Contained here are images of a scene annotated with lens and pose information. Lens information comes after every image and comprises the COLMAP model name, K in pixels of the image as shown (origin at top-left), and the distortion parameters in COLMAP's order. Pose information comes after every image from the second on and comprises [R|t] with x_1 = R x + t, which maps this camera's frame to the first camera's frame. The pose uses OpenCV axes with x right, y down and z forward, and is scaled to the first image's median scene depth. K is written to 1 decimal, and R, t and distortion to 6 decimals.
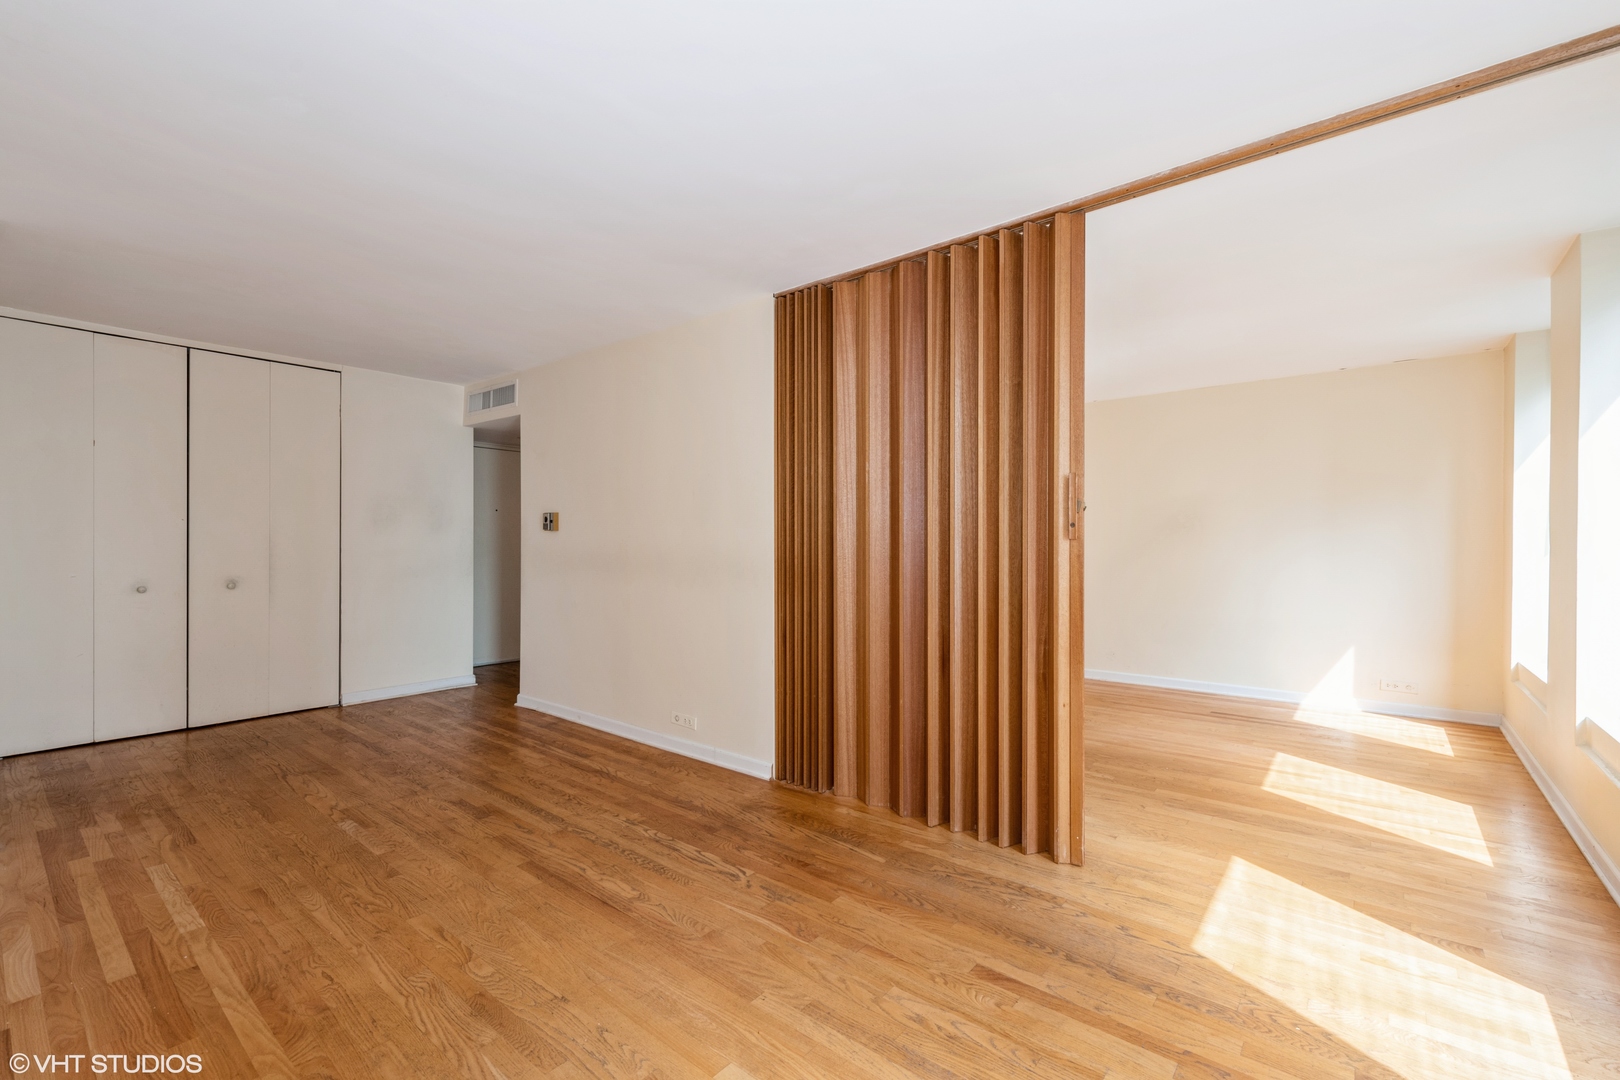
lens RADIAL K [[686.7, 0, 816.0], [0, 686.7, 541.1], [0, 0, 1]] dist [0.005182, -0.000697]
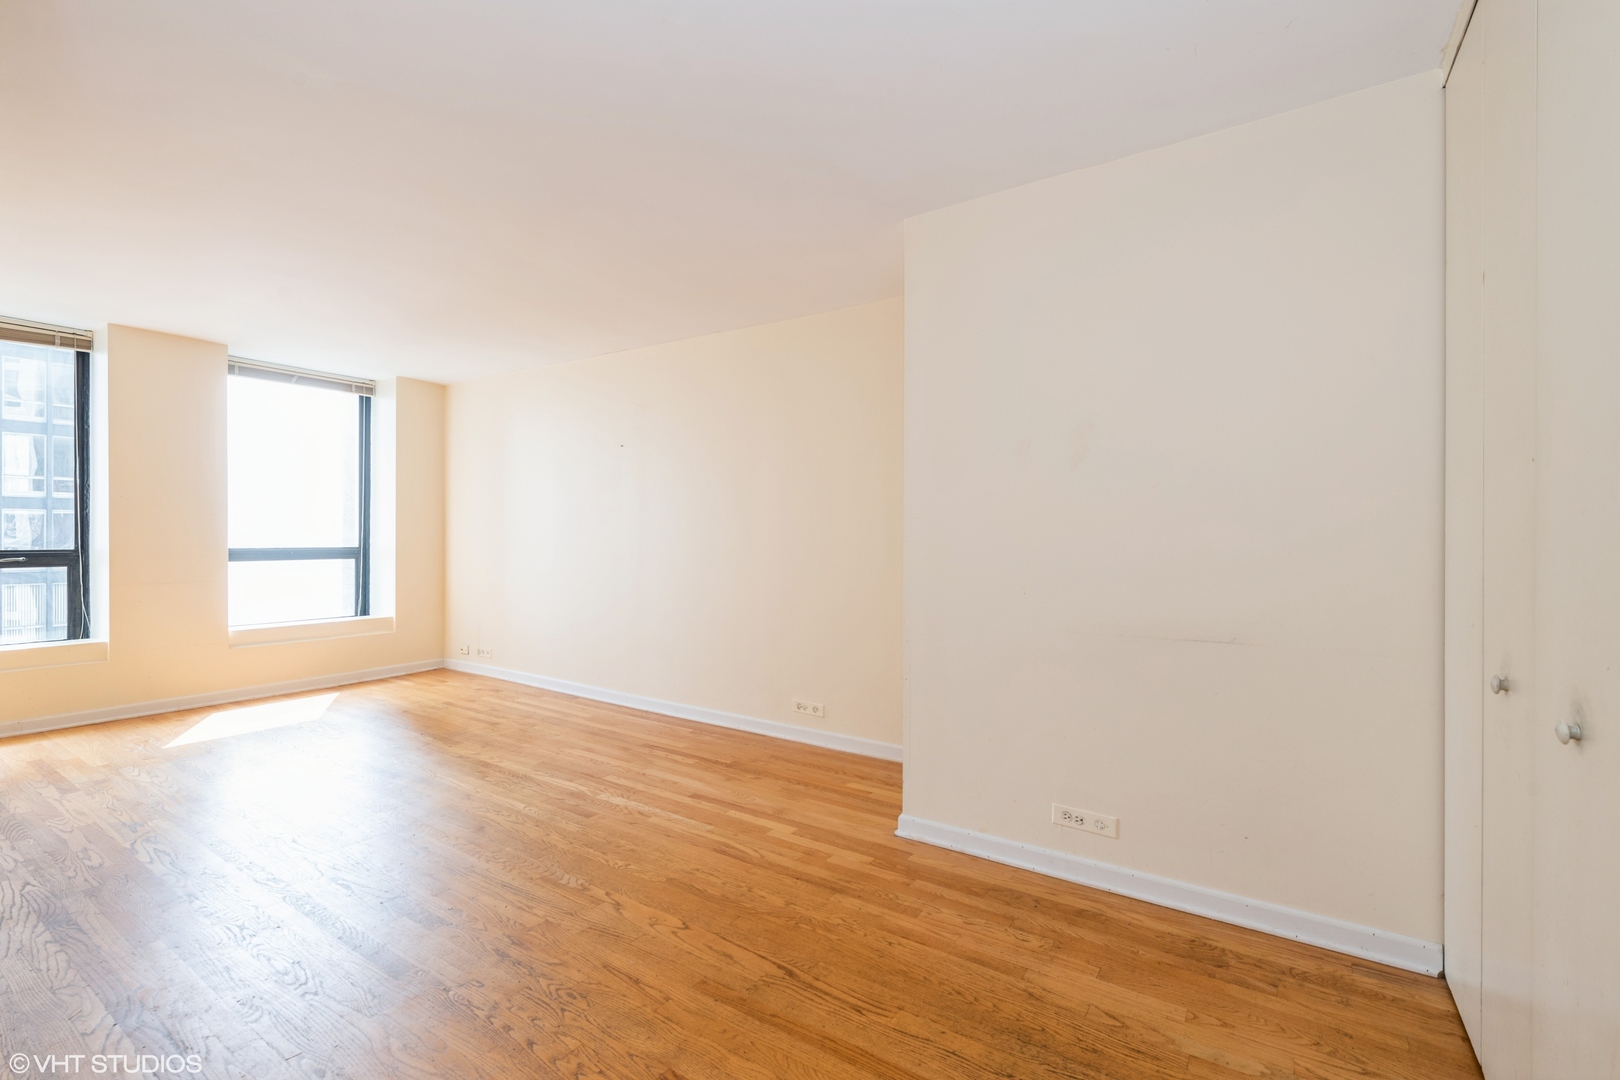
lens RADIAL K [[721.0, 0, 817.7], [0, 721.0, 531.1], [0, 0, 1]] dist [0.010338, -0.000889]
pose [[-0.996398, -0.007961, -0.084426, -0.878154], [-0.007566, 0.999959, -0.005000, 0.003451], [0.084462, -0.004343, -0.996417, 1.842299]]
